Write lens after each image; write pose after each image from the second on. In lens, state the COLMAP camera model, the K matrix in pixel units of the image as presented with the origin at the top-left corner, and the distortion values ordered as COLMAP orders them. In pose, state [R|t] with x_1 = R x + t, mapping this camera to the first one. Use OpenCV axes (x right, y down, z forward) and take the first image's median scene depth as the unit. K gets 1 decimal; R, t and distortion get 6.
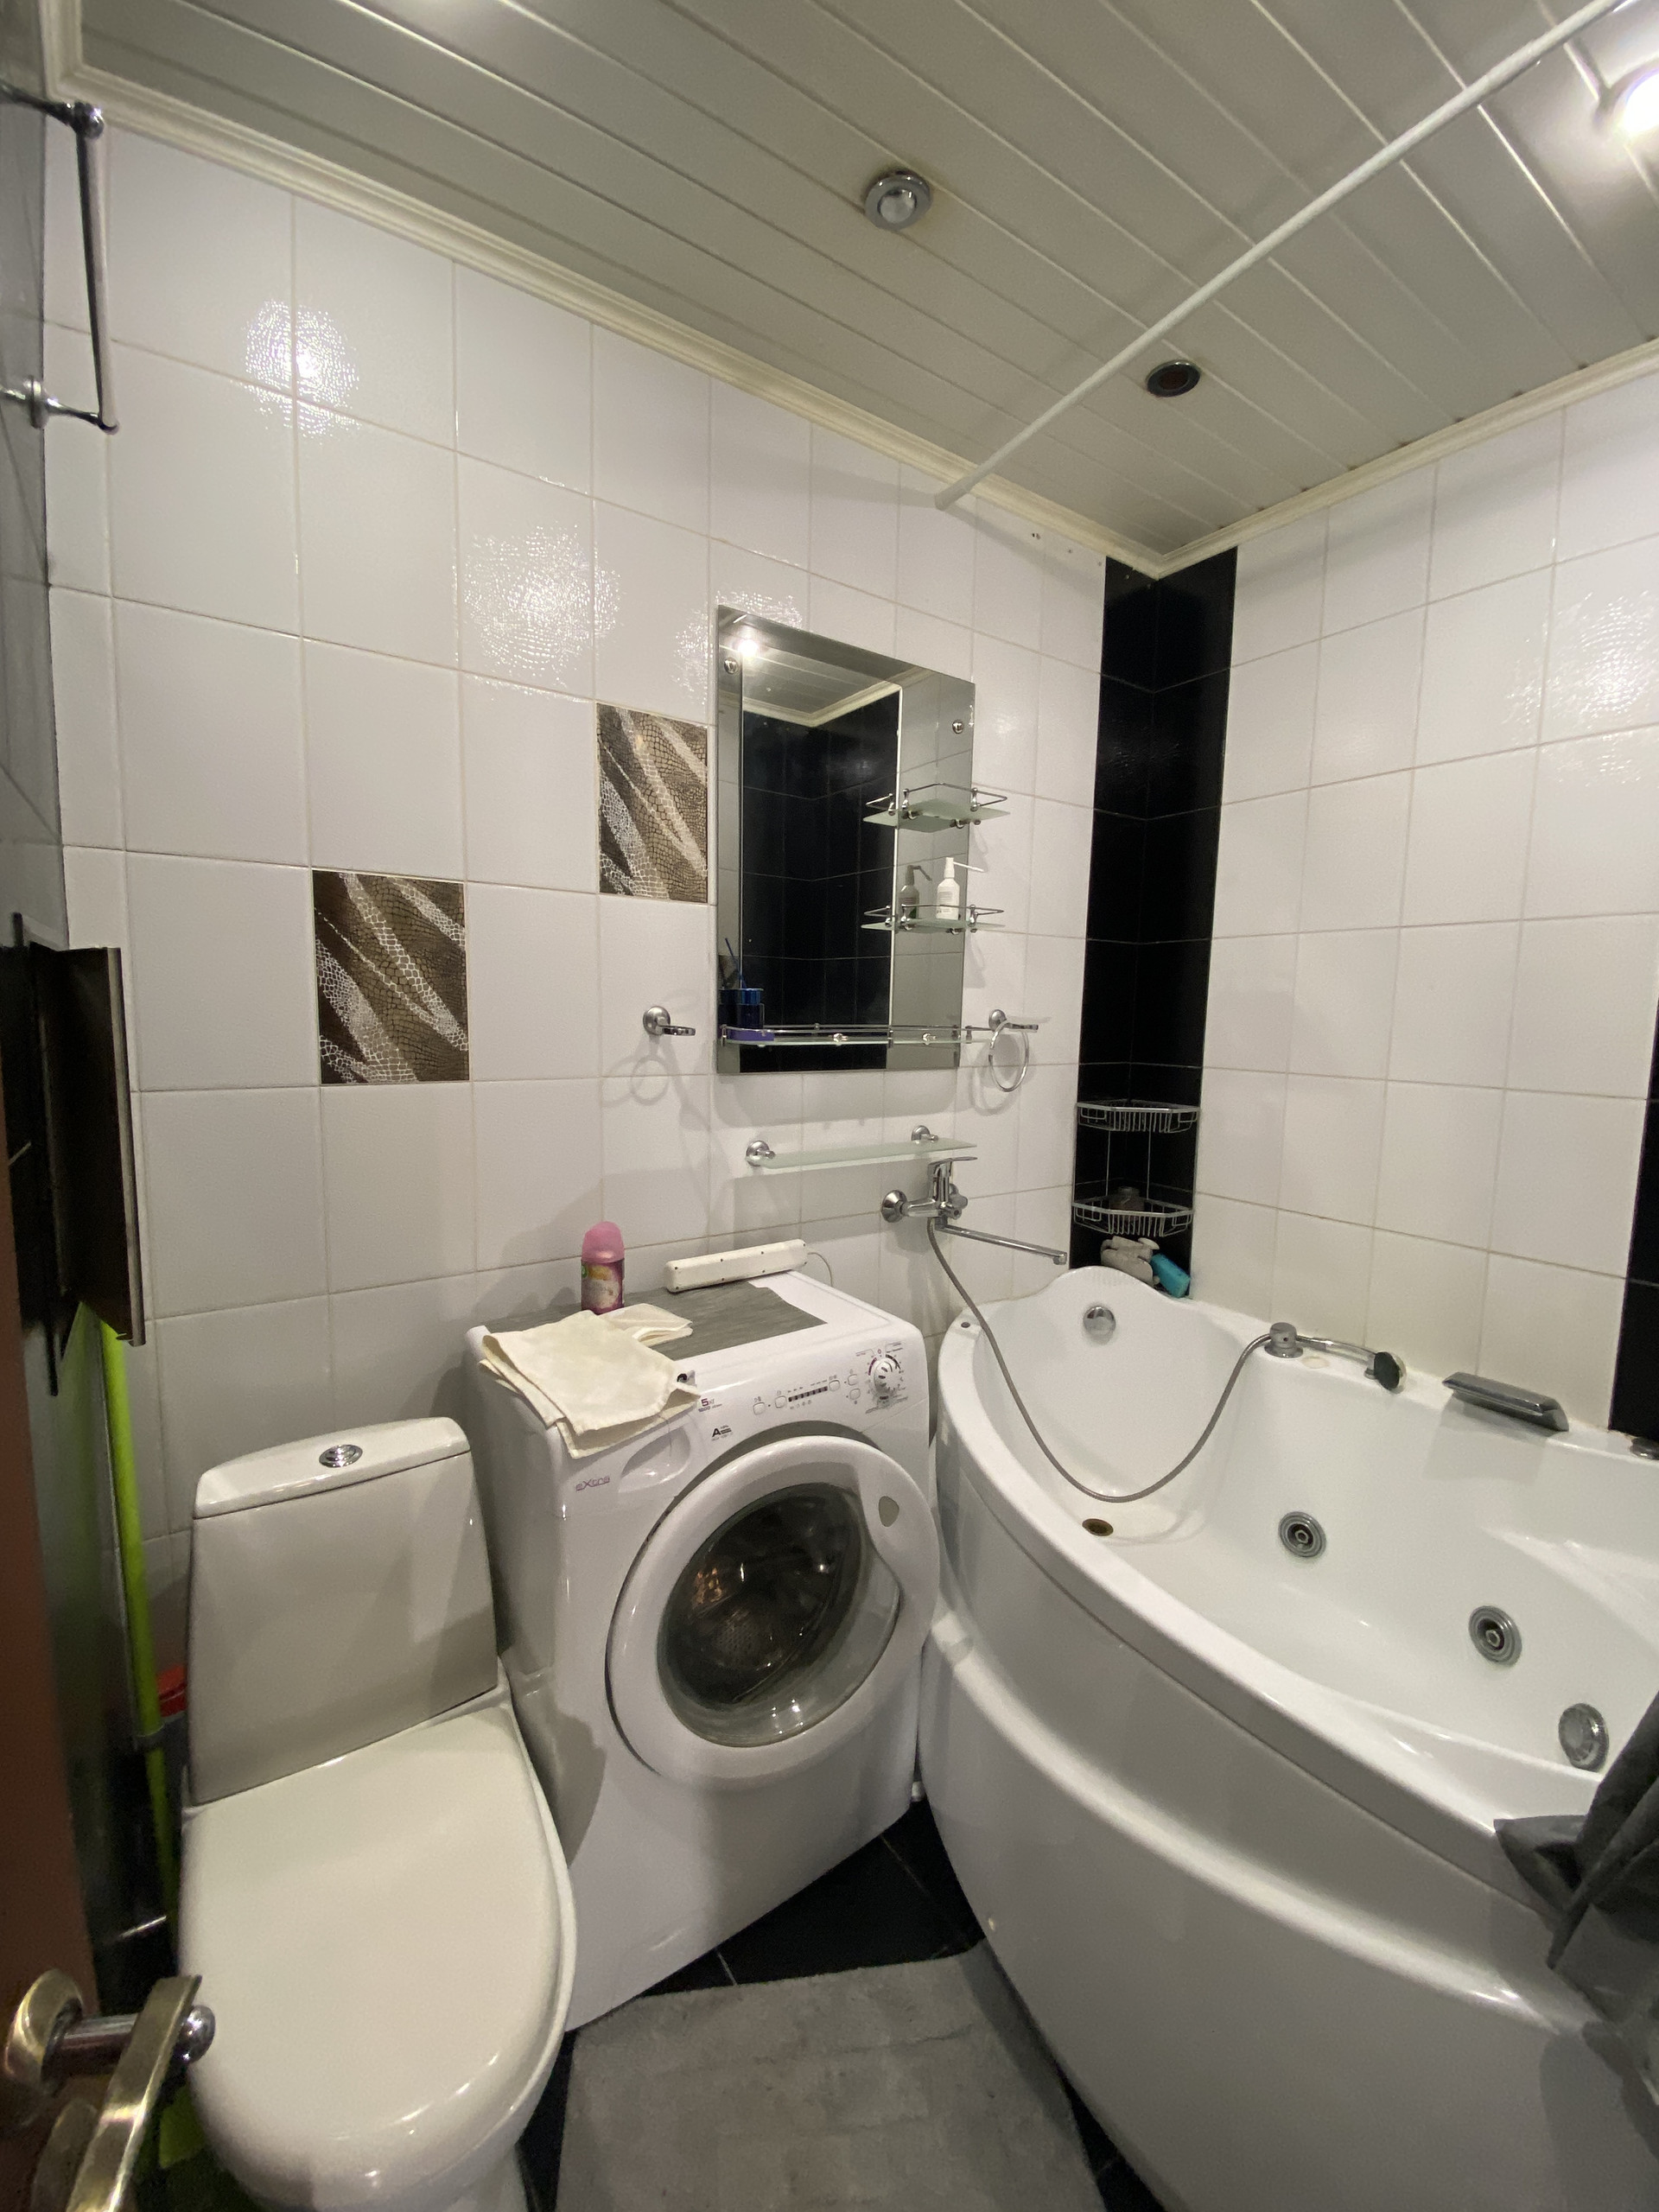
lens RADIAL K [[899.0, 0, 835.1], [0, 899.0, 1106.6], [0, 0, 1]] dist [0.029164, -0.025166]
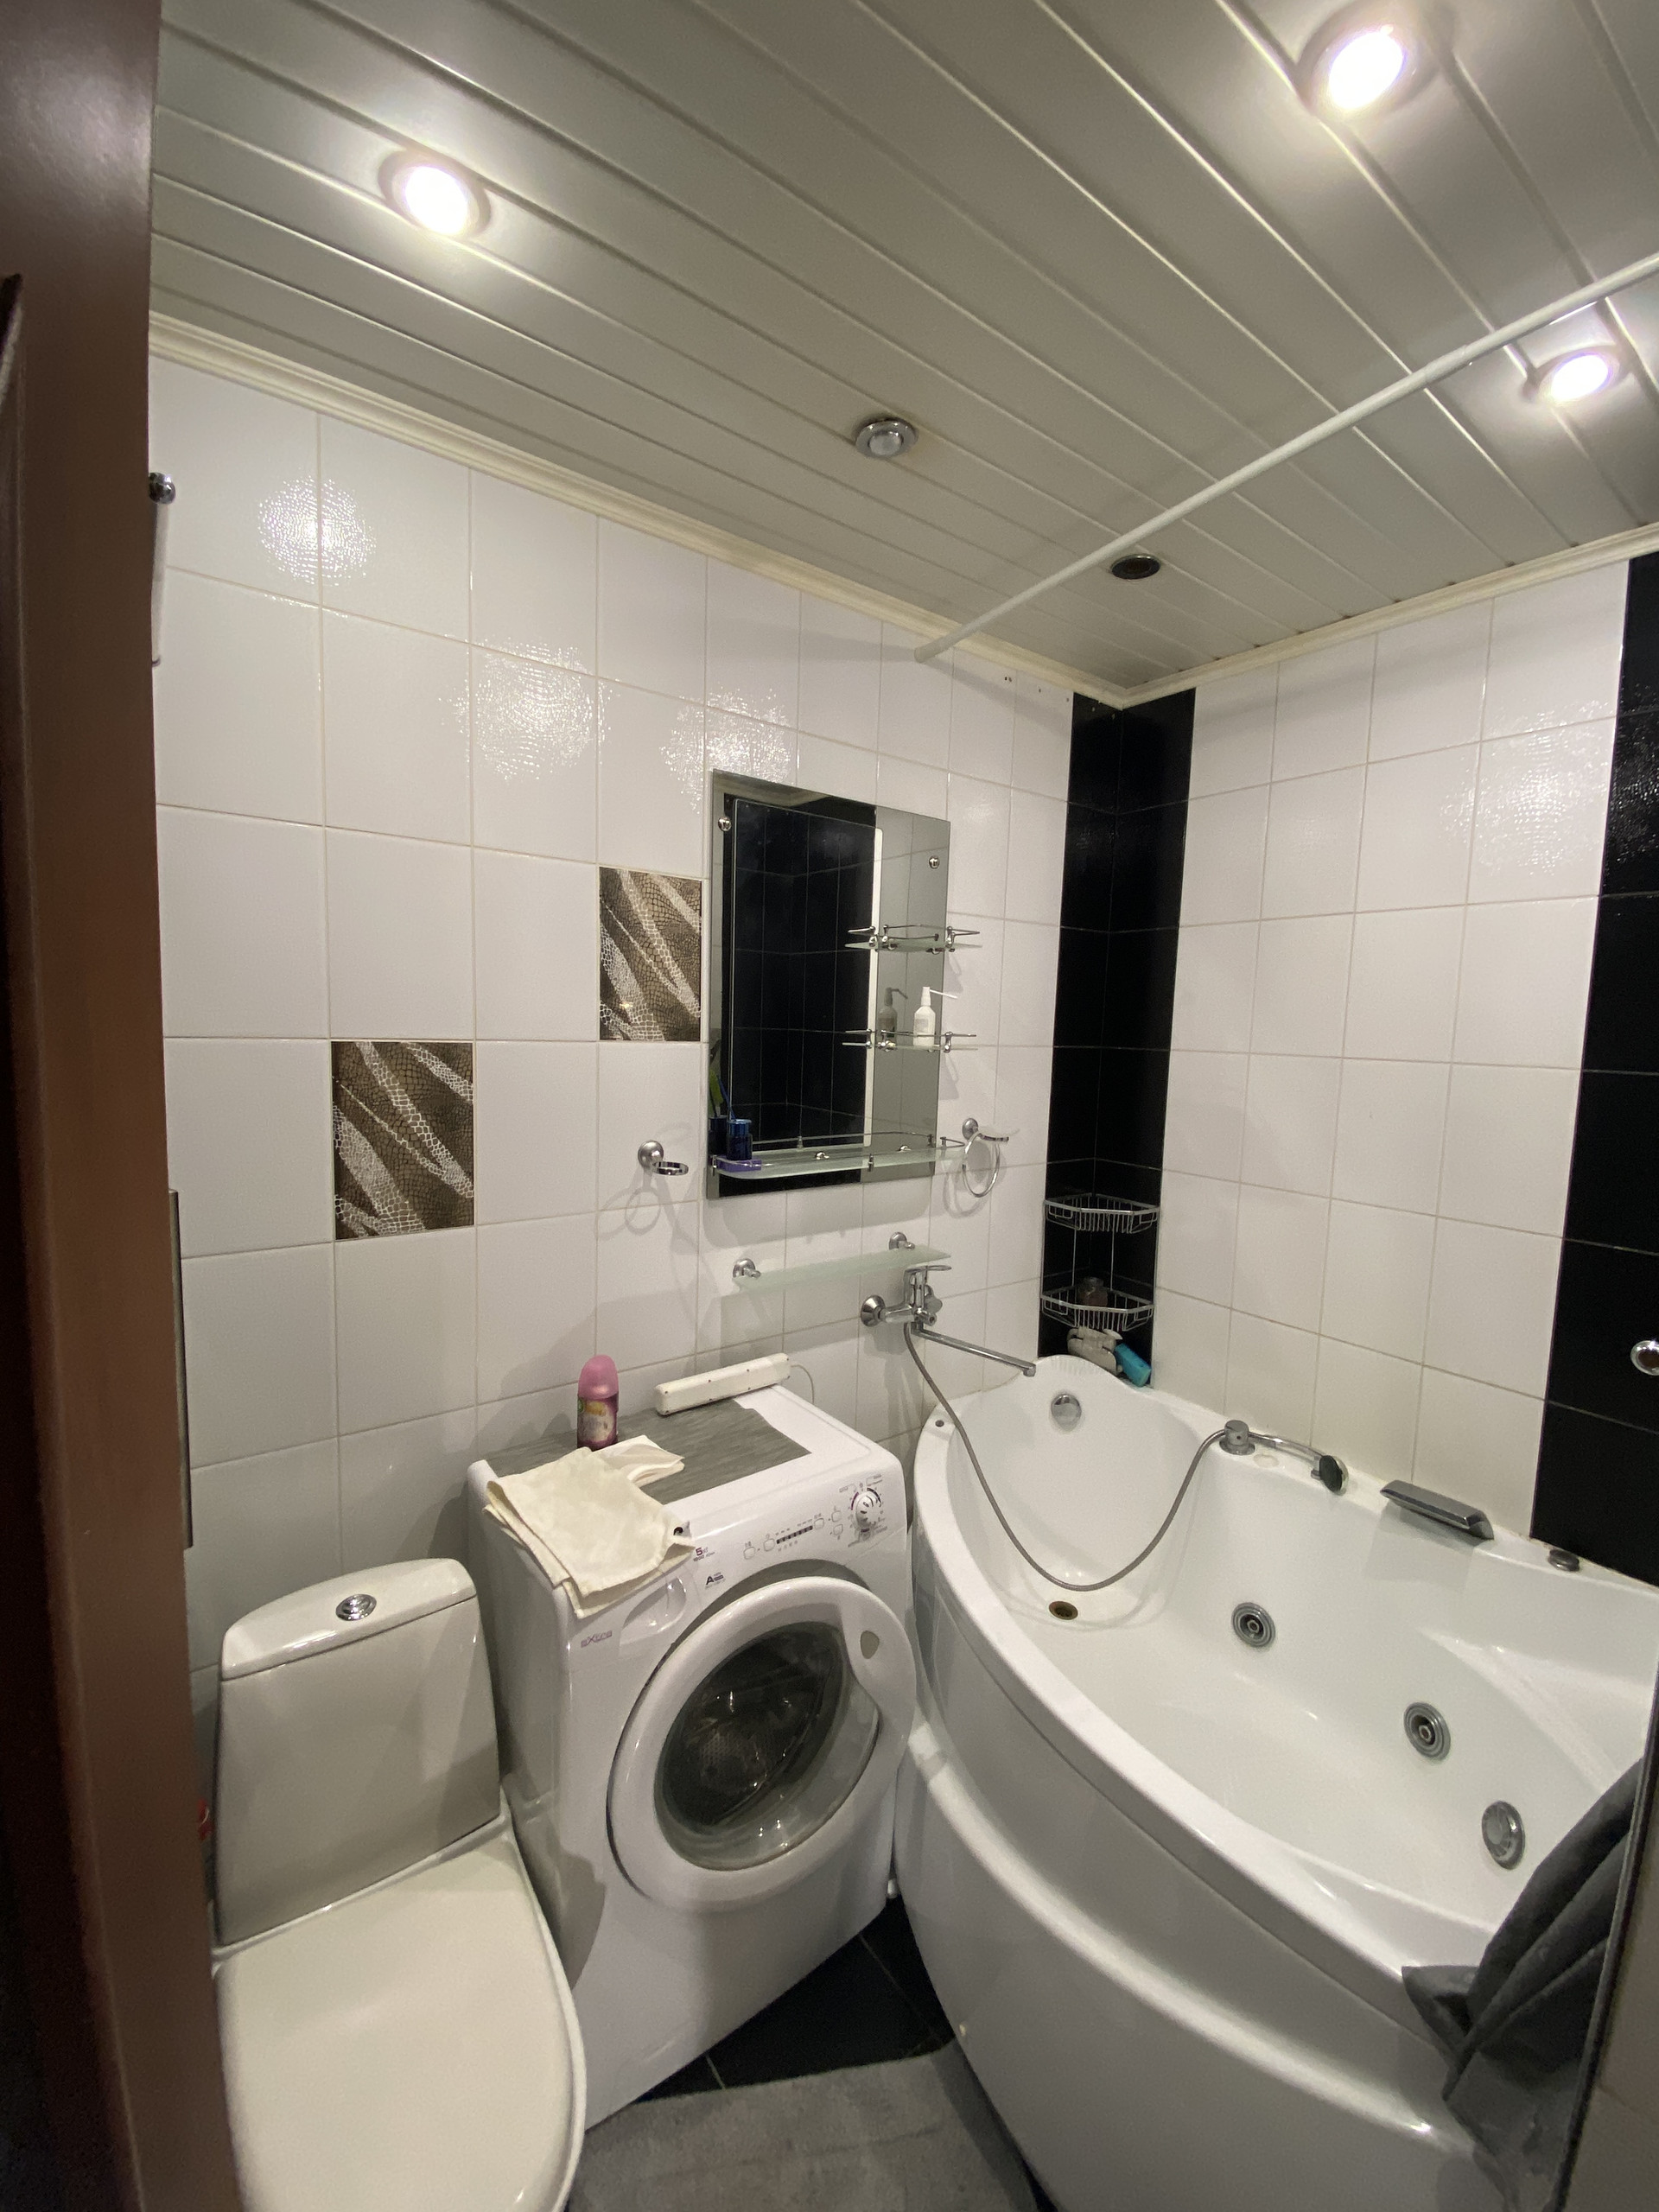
lens RADIAL K [[899.0, 0, 835.1], [0, 899.0, 1106.6], [0, 0, 1]] dist [0.029164, -0.025166]
pose [[0.999453, 0.006626, 0.032396, -0.018409], [-0.006261, 0.999916, -0.011345, -0.158651], [-0.032469, 0.011135, 0.999411, -0.070836]]
